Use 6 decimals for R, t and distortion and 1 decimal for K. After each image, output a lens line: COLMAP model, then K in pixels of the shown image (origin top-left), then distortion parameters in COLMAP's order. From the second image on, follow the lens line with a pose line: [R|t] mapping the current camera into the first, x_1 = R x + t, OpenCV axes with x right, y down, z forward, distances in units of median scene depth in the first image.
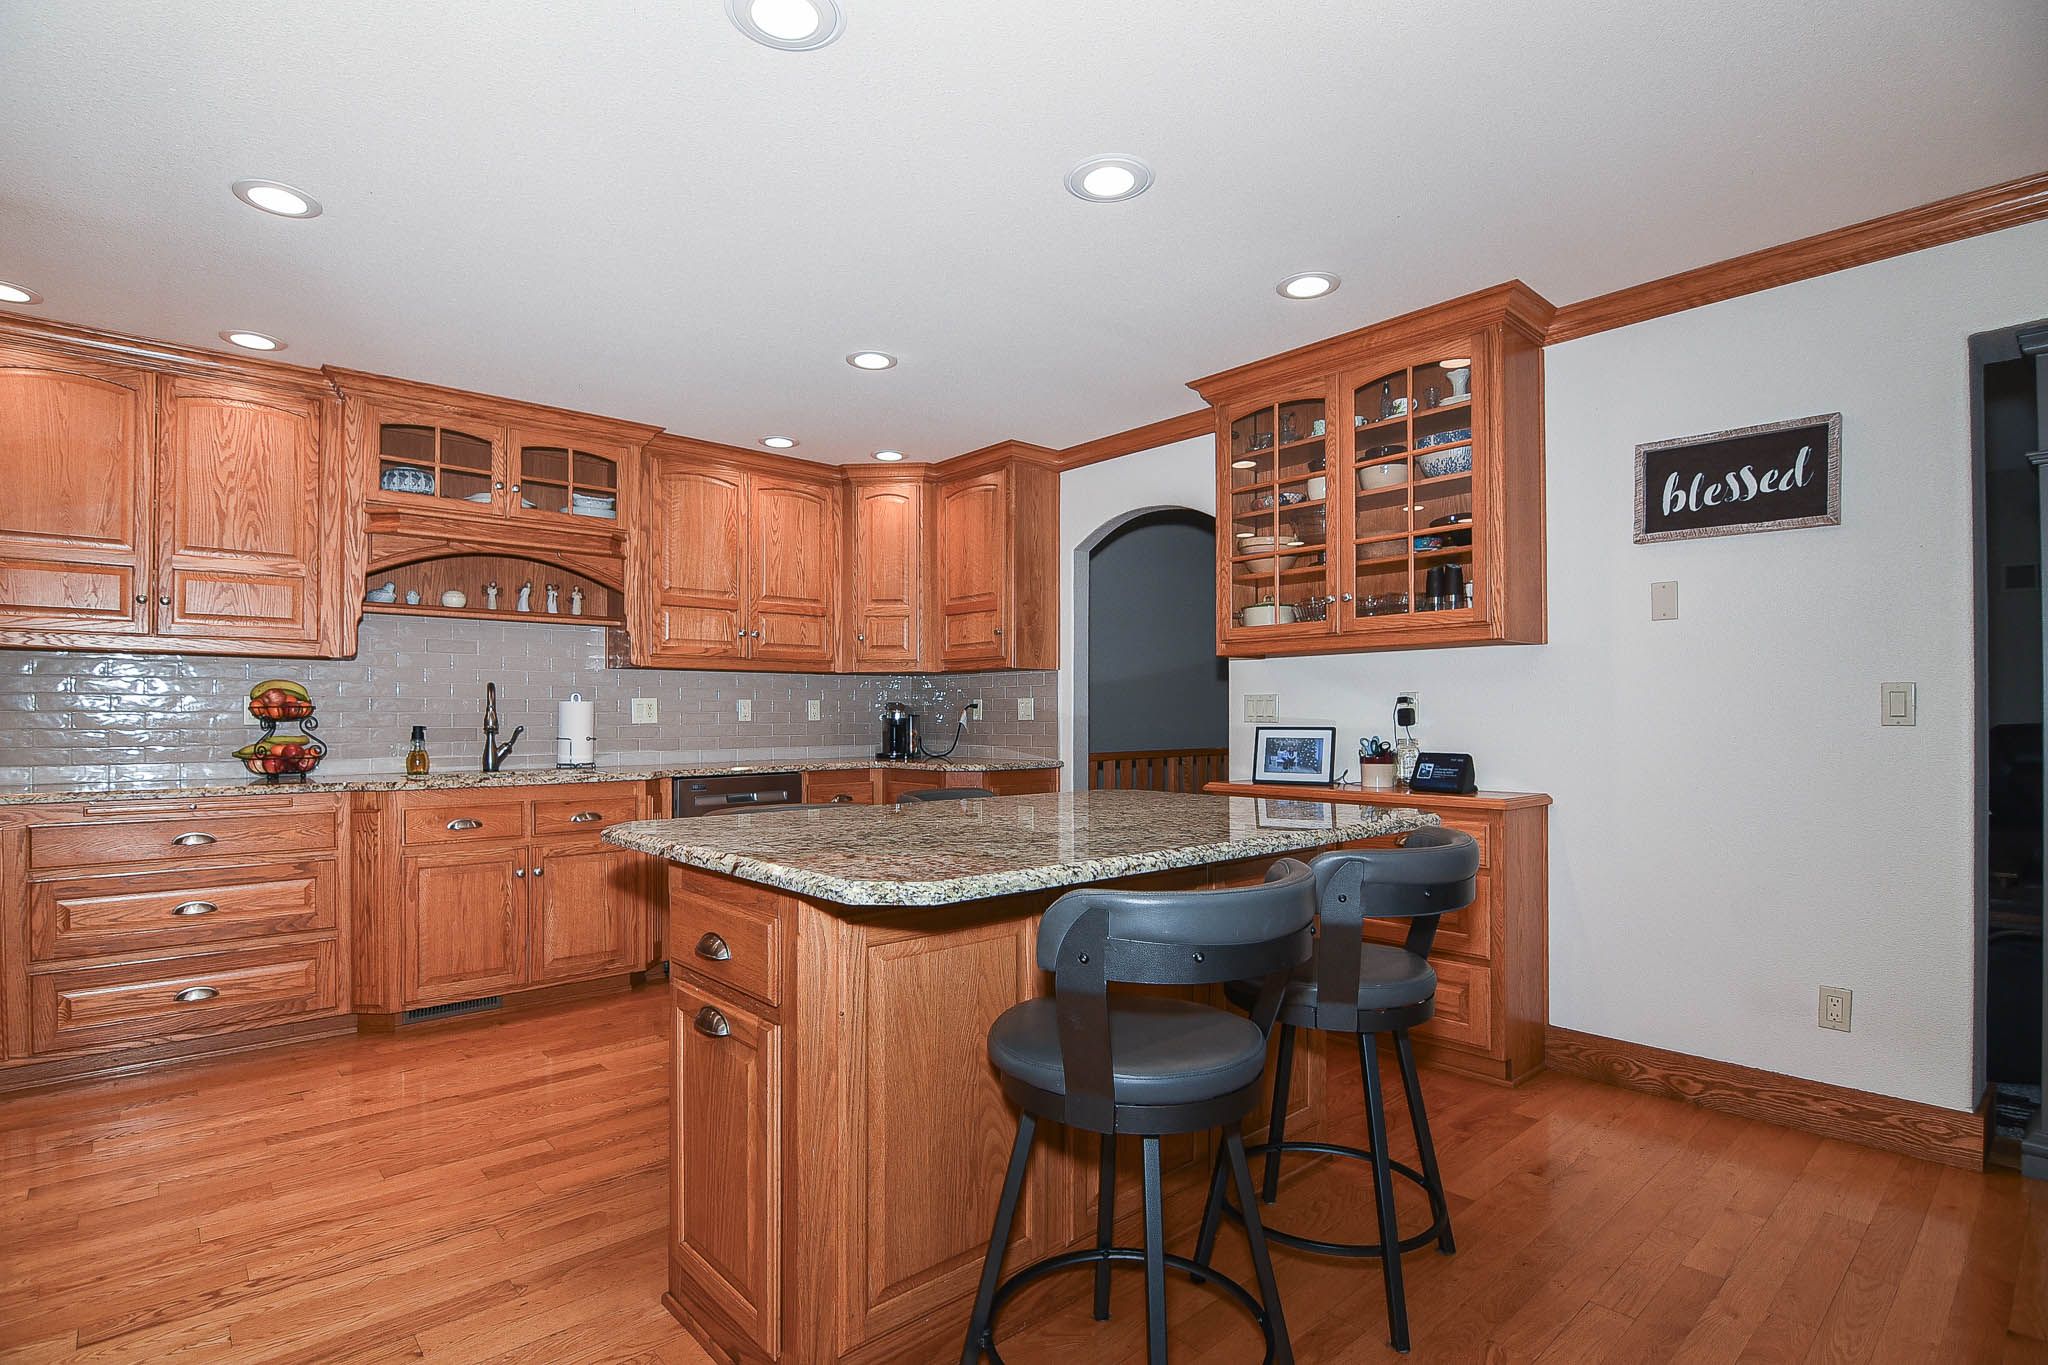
lens RADIAL K [[1004.6, 0, 1024.0], [0, 1004.6, 710.3], [0, 0, 1]] dist [-0.002248, -0.010543]
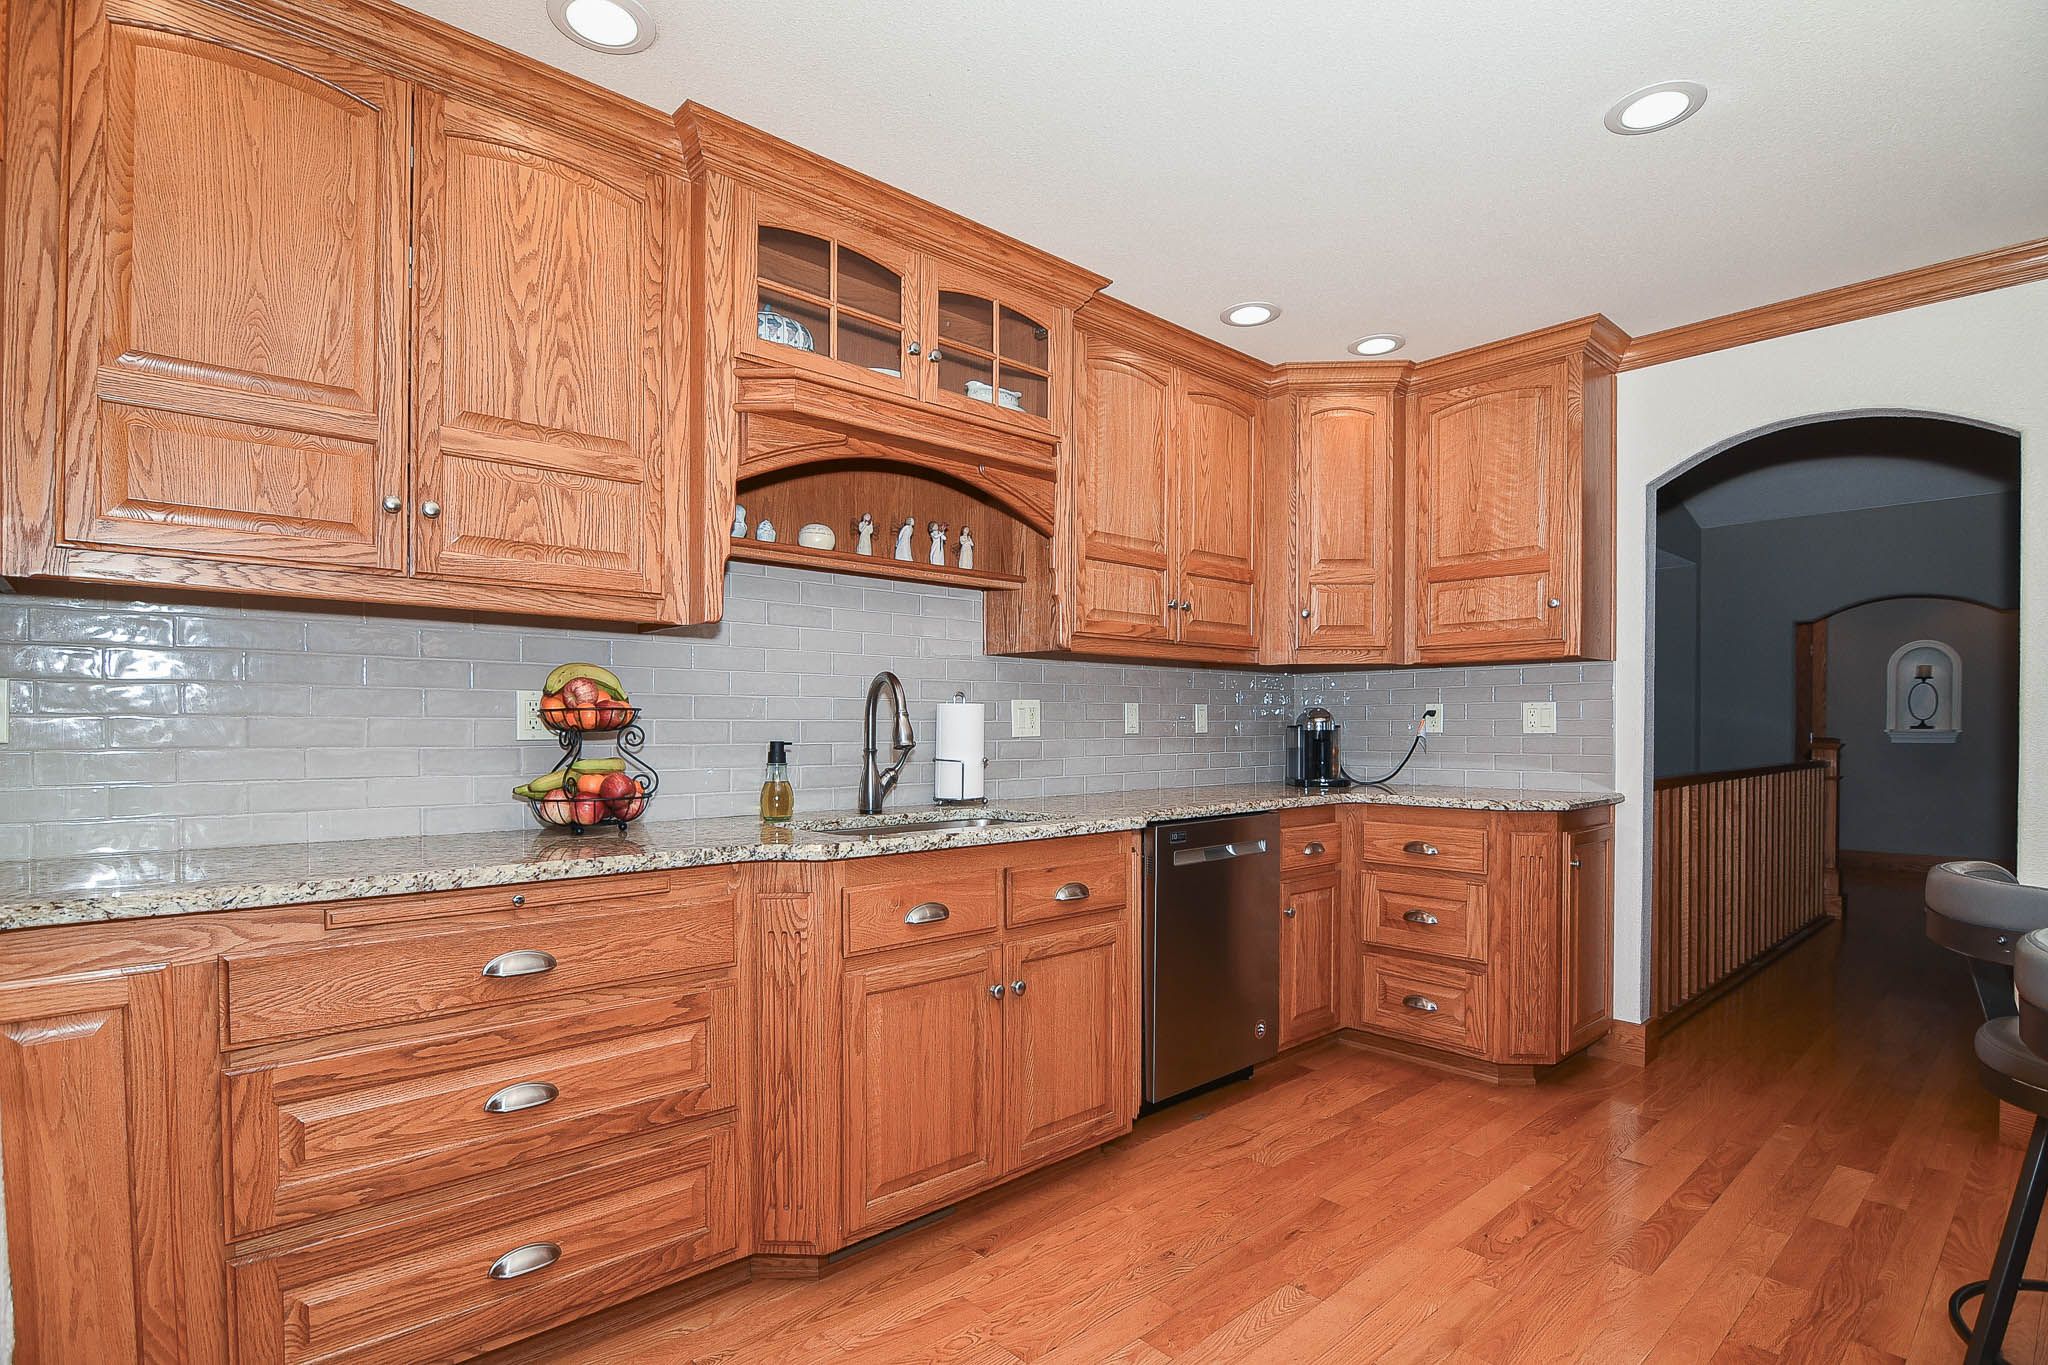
lens RADIAL K [[1008.6, 0, 1026.1], [0, 1008.6, 734.2], [0, 0, 1]] dist [0.000655, -0.013257]
pose [[0.999944, 0.002669, 0.010281, -0.492418], [-0.002814, 0.999897, 0.014102, 0.002188], [-0.010242, -0.014130, 0.999848, 0.408177]]
